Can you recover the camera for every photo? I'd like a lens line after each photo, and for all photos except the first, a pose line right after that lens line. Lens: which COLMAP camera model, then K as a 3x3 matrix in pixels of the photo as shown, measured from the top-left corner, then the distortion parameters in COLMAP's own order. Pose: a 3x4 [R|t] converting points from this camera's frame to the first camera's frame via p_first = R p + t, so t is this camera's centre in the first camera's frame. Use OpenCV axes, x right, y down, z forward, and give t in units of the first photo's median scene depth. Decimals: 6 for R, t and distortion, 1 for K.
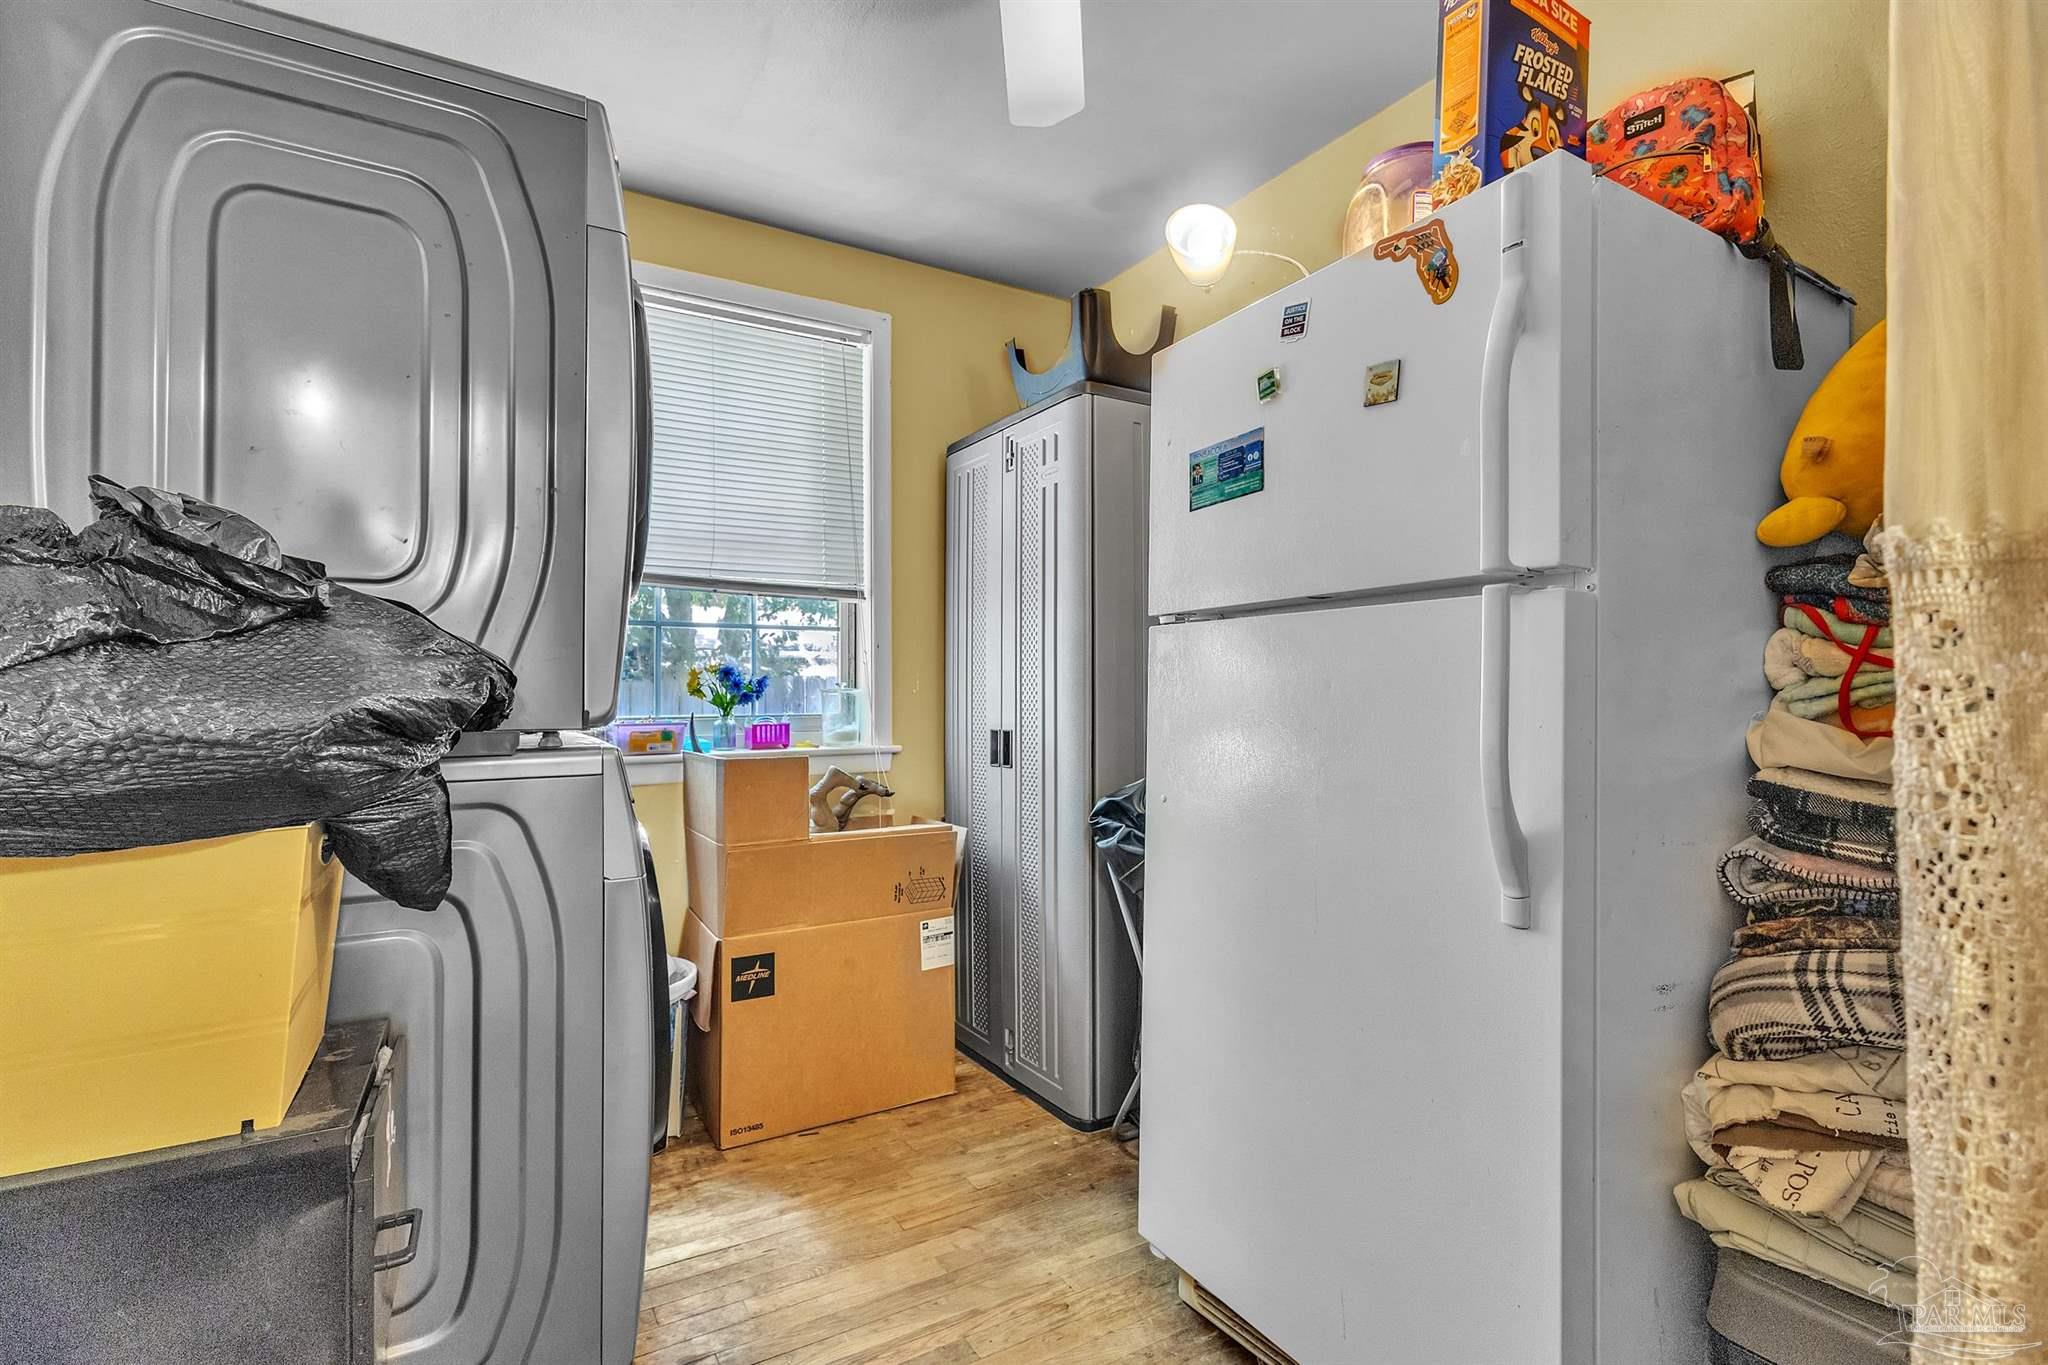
lens RADIAL K [[960.0, 0, 1023.7], [0, 960.0, 686.2], [0, 0, 1]] dist [0.001393, 0.001649]
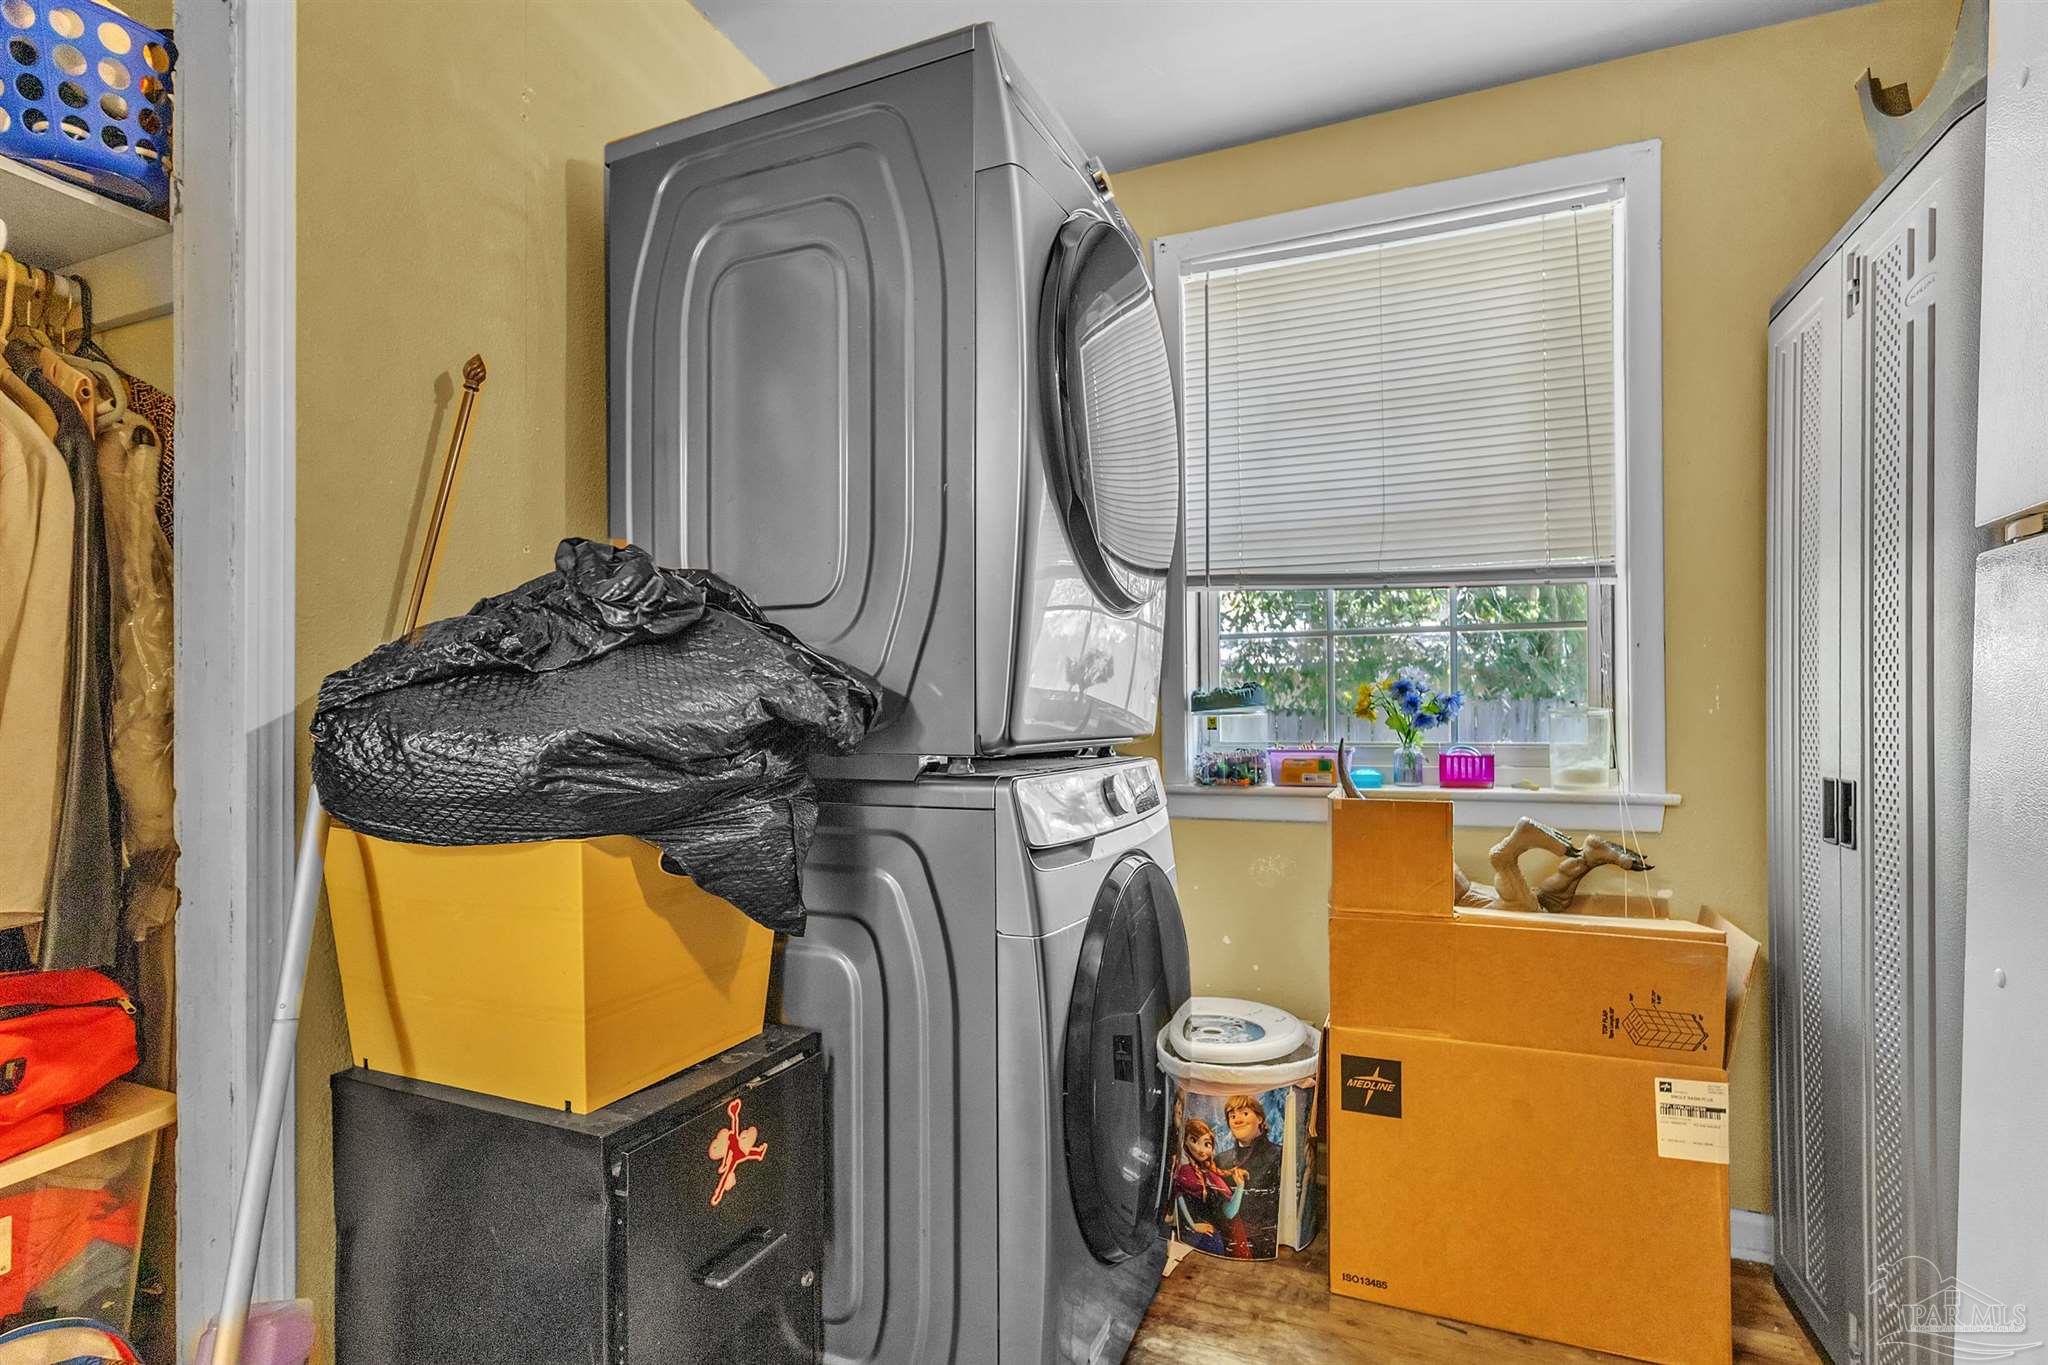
lens RADIAL K [[960.0, 0, 1011.2], [0, 960.0, 713.4], [0, 0, 1]] dist [0.001393, 0.001649]
pose [[0.593507, -0.001344, -0.804828, 0.144938], [0.006950, 0.999970, 0.003456, 0.001431], [0.804799, -0.007645, 0.593499, 0.281097]]
